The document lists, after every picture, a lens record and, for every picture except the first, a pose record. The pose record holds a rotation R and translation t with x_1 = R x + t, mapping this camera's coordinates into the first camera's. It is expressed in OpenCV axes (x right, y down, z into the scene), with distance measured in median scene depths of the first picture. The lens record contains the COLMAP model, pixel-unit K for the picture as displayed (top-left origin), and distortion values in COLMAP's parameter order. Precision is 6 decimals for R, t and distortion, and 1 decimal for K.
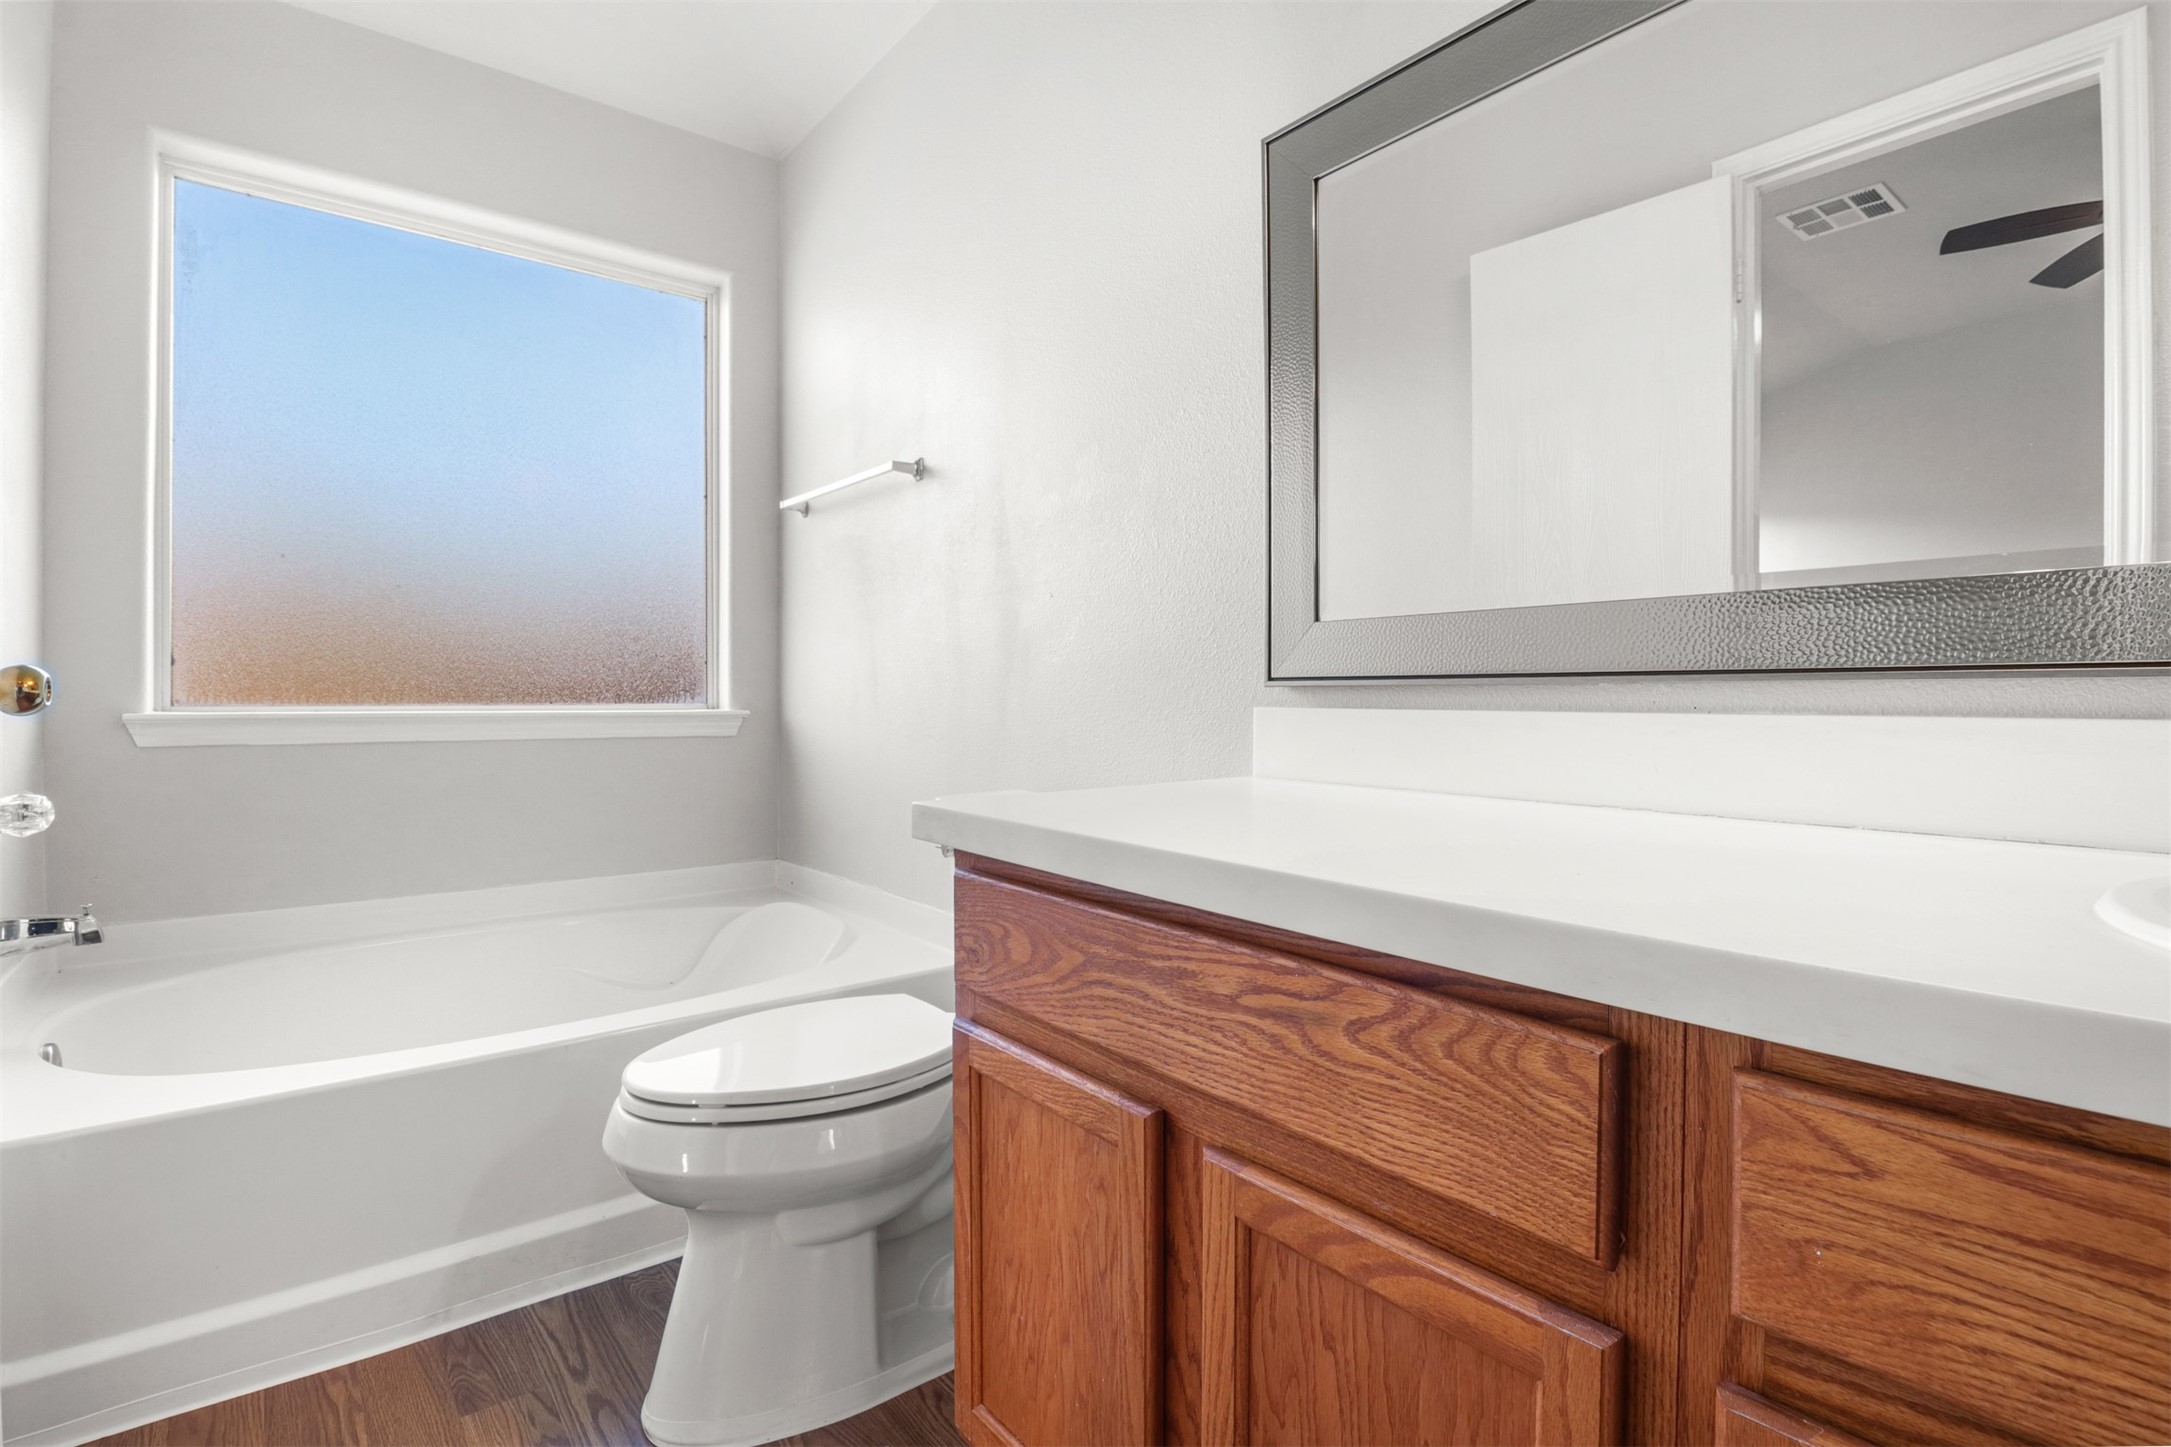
lens RADIAL K [[1028.0, 0, 1089.7], [0, 1028.0, 706.6], [0, 0, 1]] dist [0.002237, -0.006666]
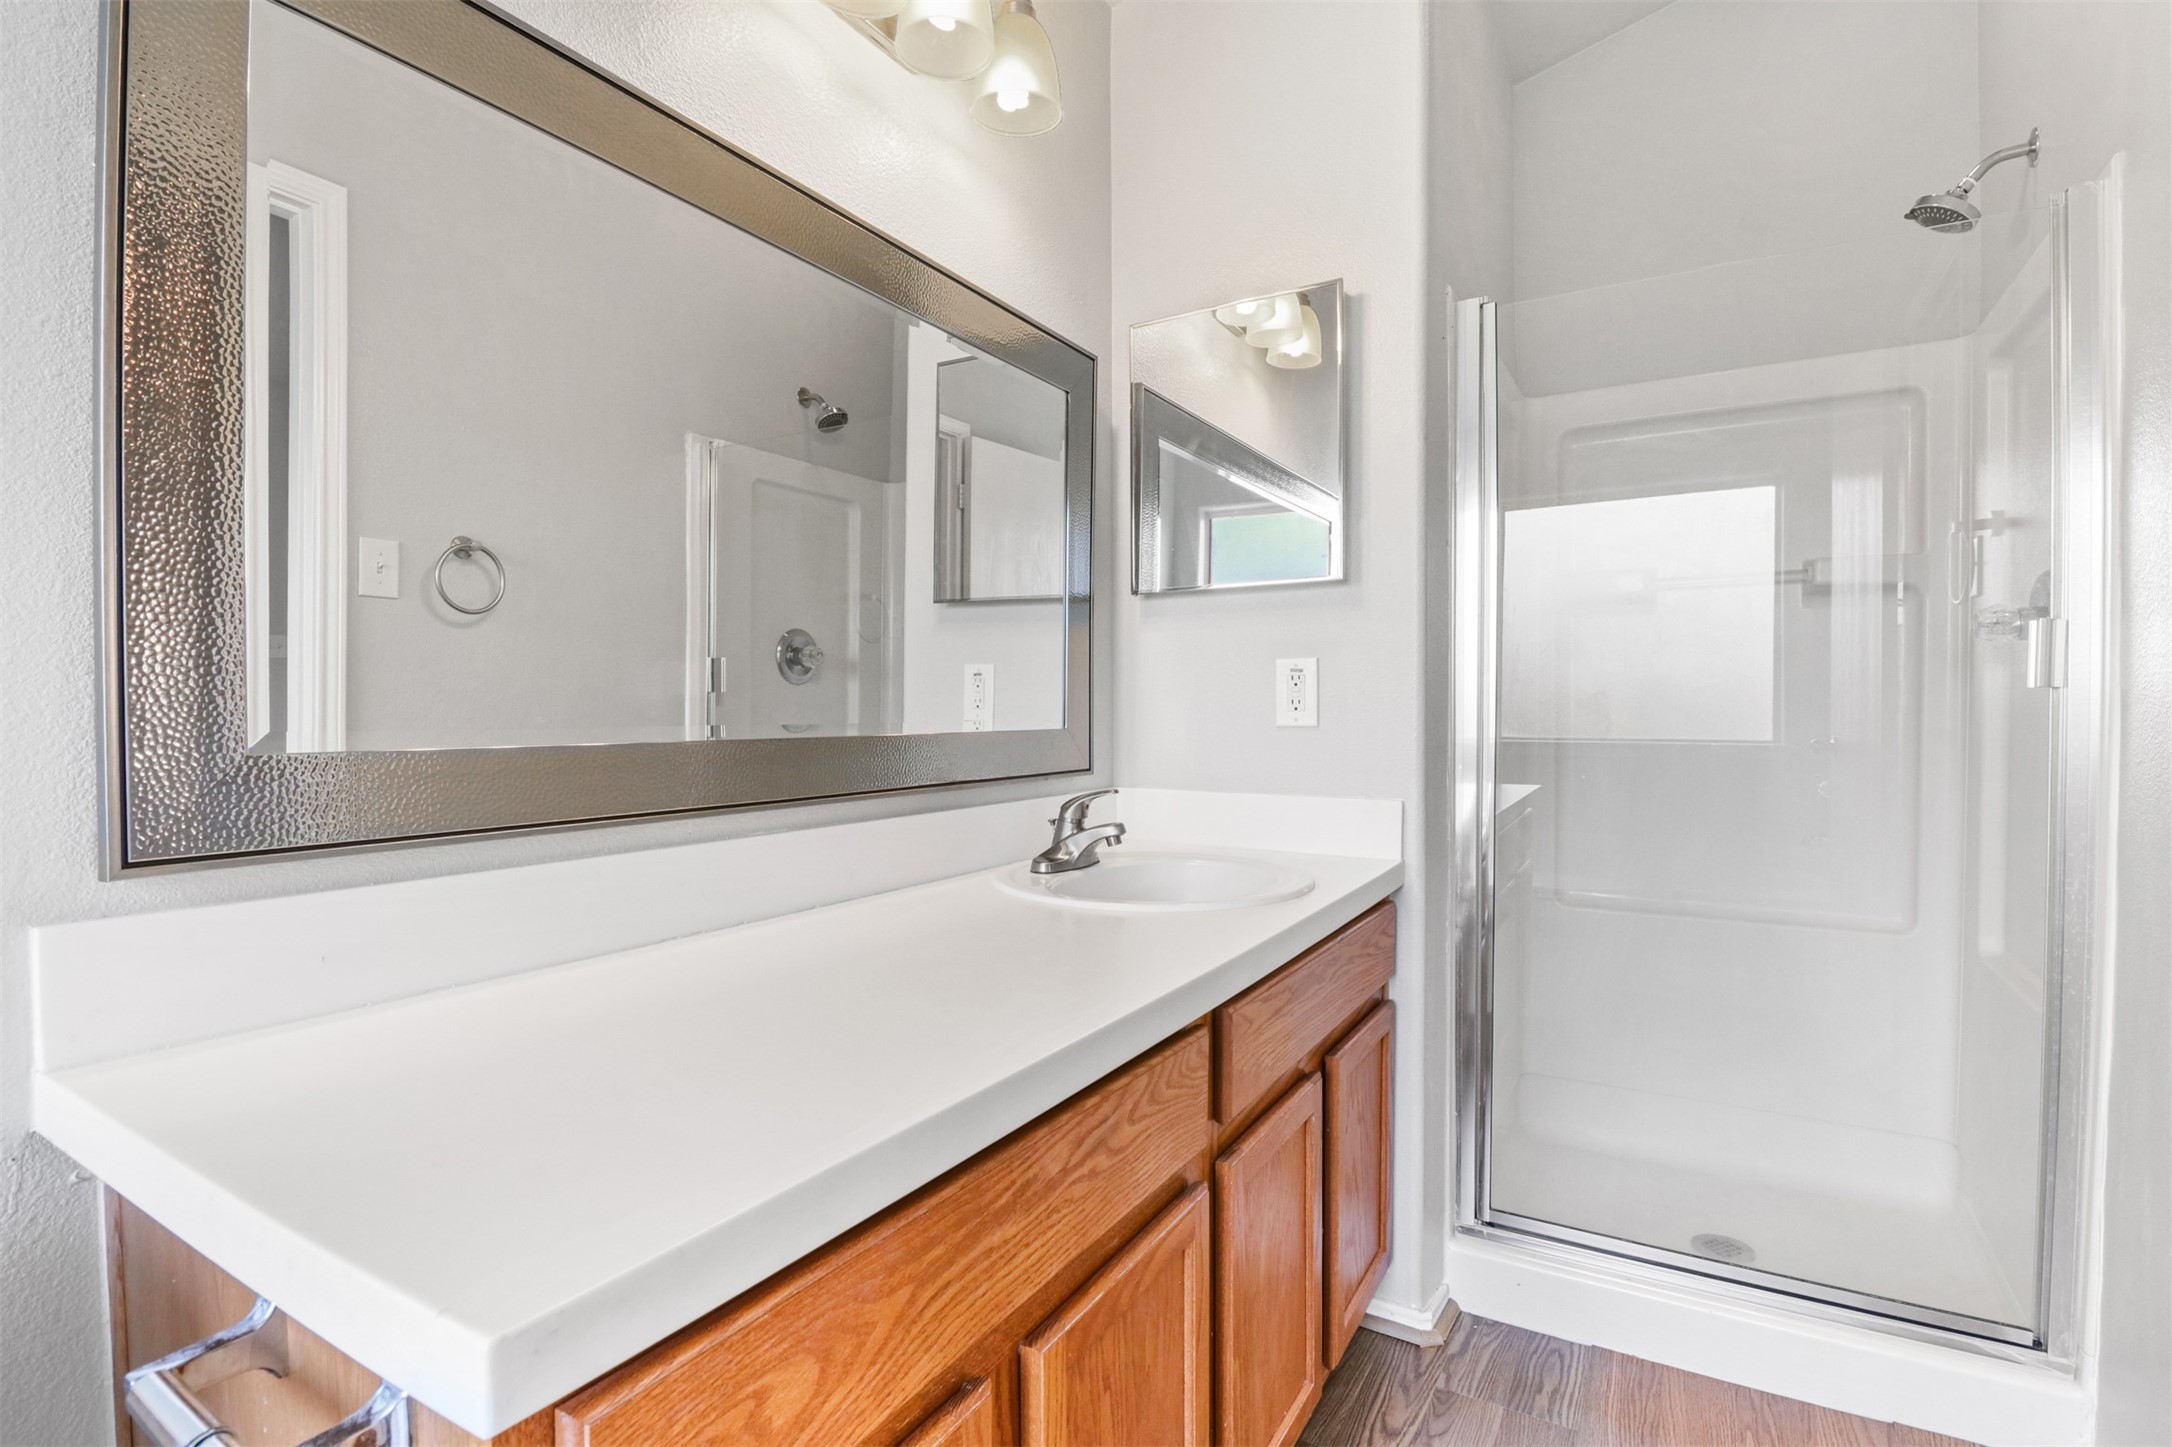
lens RADIAL K [[1028.5, 0, 1090.1], [0, 1028.5, 716.6], [0, 0, 1]] dist [0.002237, -0.006666]
pose [[-0.349889, -0.012139, 0.936712, -0.789152], [0.006294, 0.999863, 0.015308, -0.178965], [-0.936770, 0.011252, -0.349765, 1.250746]]
